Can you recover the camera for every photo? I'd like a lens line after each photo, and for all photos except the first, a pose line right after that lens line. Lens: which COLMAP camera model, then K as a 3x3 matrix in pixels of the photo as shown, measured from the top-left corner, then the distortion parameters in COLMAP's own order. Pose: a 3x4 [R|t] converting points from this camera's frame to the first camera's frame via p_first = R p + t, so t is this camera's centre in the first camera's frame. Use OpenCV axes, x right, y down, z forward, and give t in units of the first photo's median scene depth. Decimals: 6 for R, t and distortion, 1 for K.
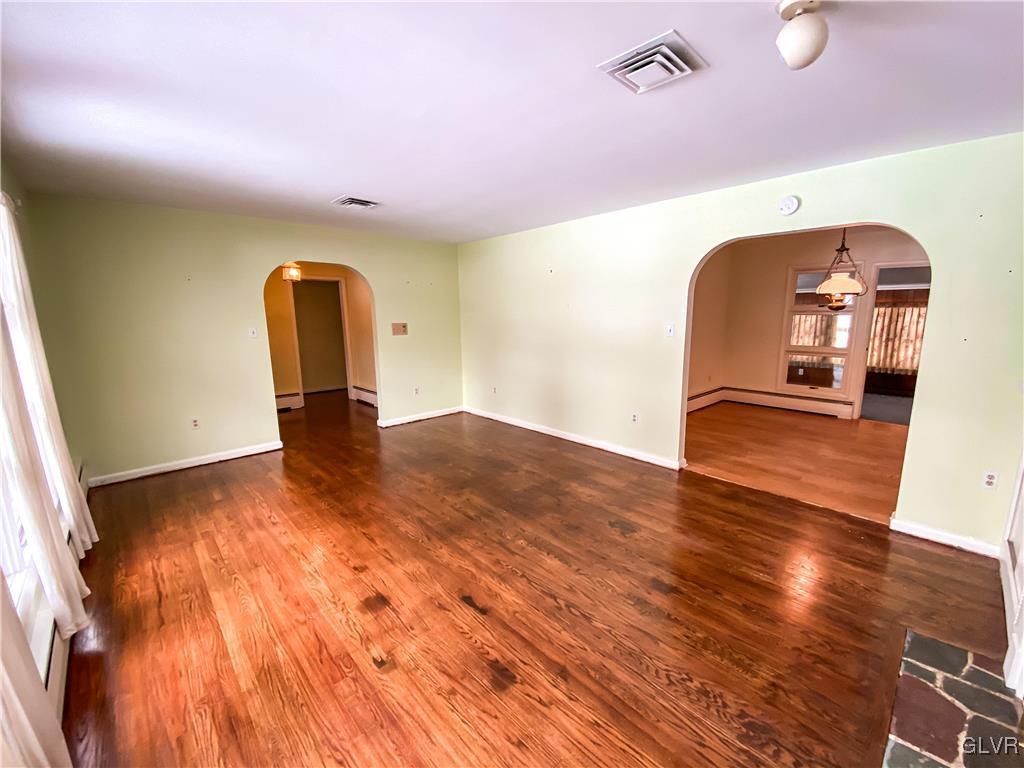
lens RADIAL K [[415.0, 0, 520.6], [0, 415.0, 384.9], [0, 0, 1]] dist [-0.001316, -0.011709]
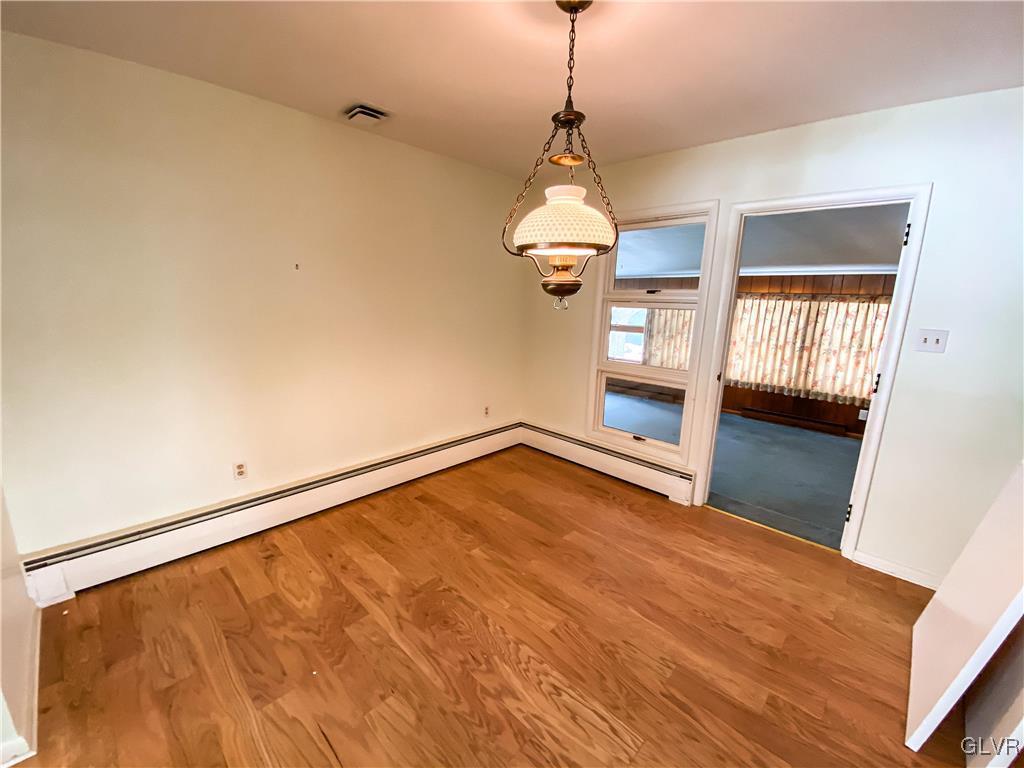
lens RADIAL K [[415.0, 0, 508.1], [0, 415.0, 388.5], [0, 0, 1]] dist [-0.001316, -0.011709]
pose [[0.998289, 0.028368, 0.051137, 0.375659], [-0.030919, 0.998280, 0.049806, -0.063829], [-0.049636, -0.051302, 0.997449, 0.339722]]
